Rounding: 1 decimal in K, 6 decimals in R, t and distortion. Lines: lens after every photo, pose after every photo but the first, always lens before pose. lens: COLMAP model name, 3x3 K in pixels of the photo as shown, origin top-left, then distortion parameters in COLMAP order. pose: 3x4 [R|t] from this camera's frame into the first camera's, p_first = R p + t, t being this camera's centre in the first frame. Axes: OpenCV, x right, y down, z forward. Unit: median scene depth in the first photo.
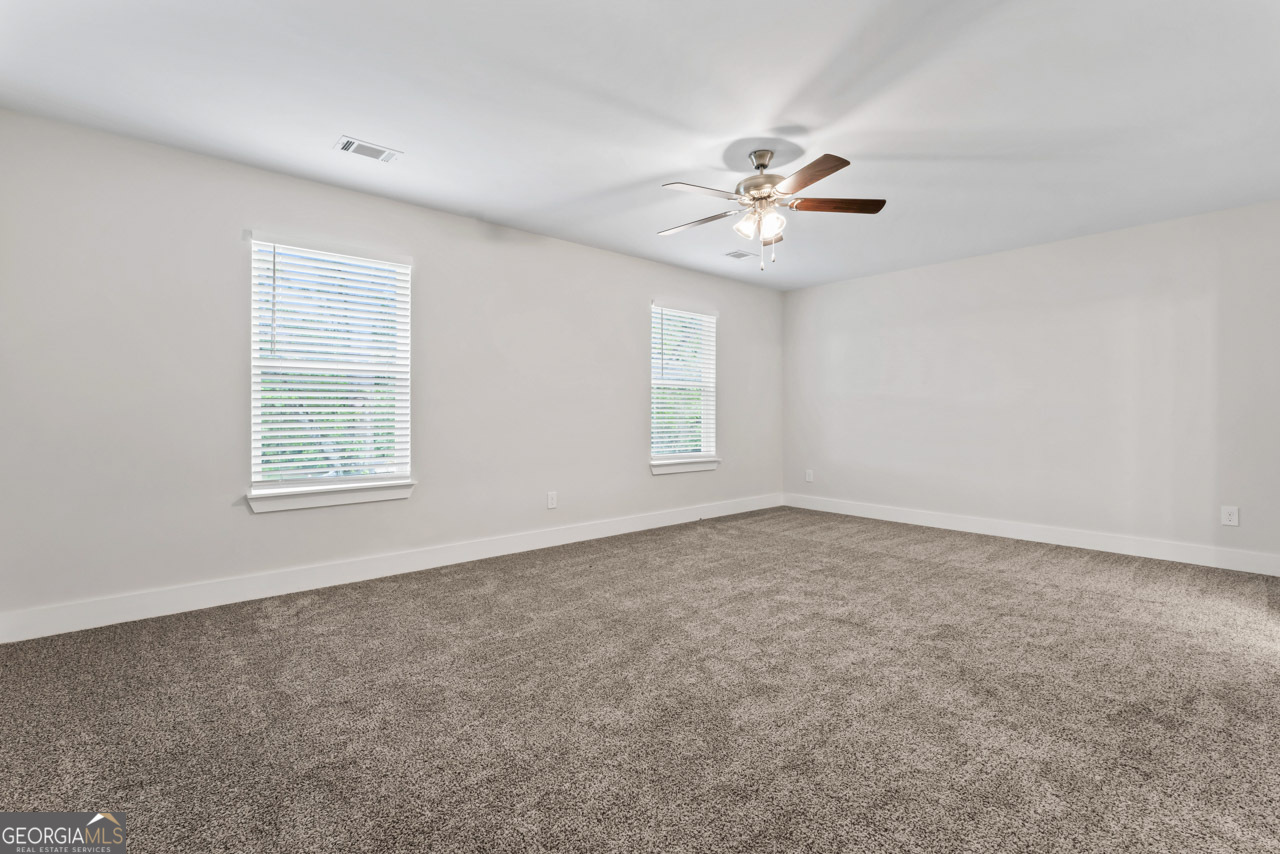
lens RADIAL K [[572.7, 0, 638.0], [0, 572.7, 423.9], [0, 0, 1]] dist [-0.001935, 0.000087]
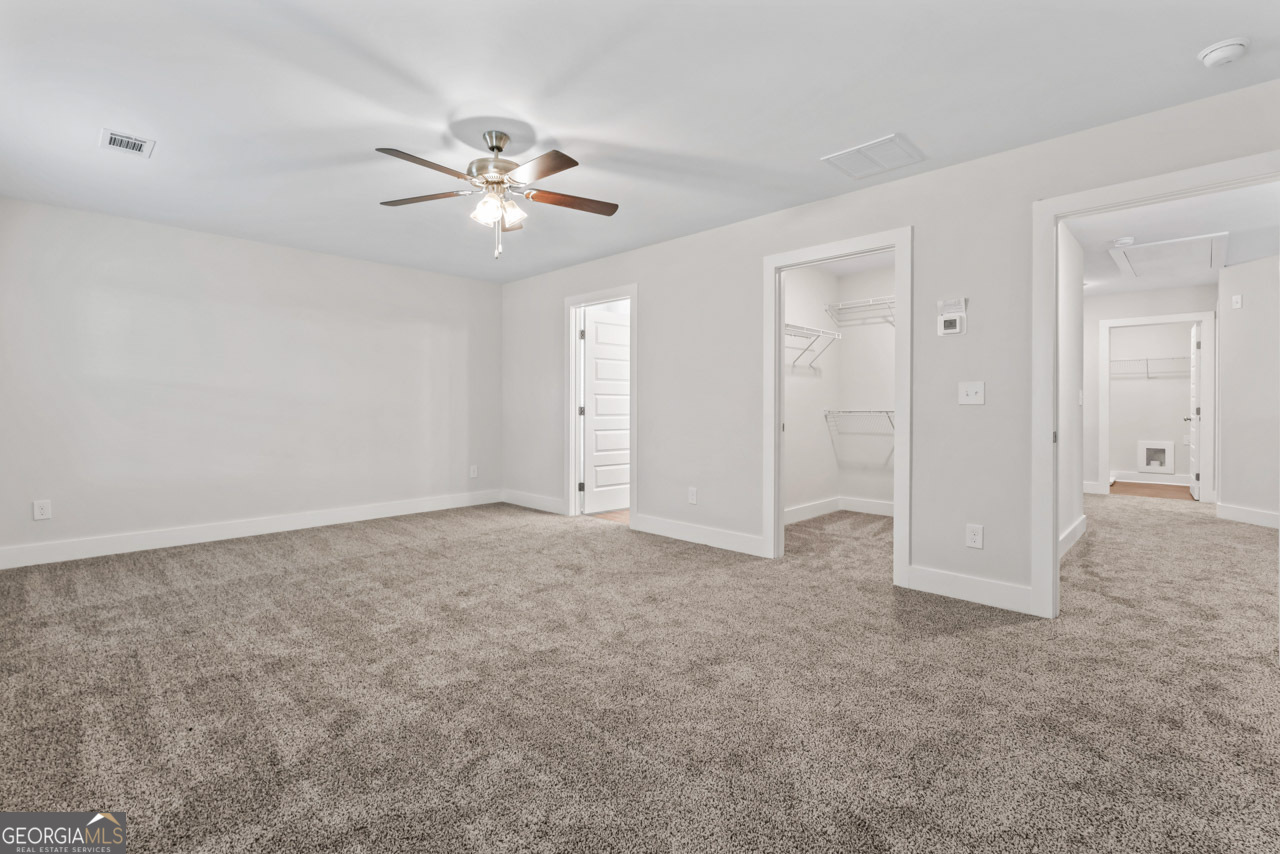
lens RADIAL K [[572.7, 0, 638.0], [0, 572.7, 423.9], [0, 0, 1]] dist [-0.001935, 0.000087]
pose [[-0.081838, -0.030670, 0.996174, -0.654358], [0.018030, 0.999317, 0.032248, -0.018867], [-0.996483, 0.020600, -0.081229, 0.734005]]
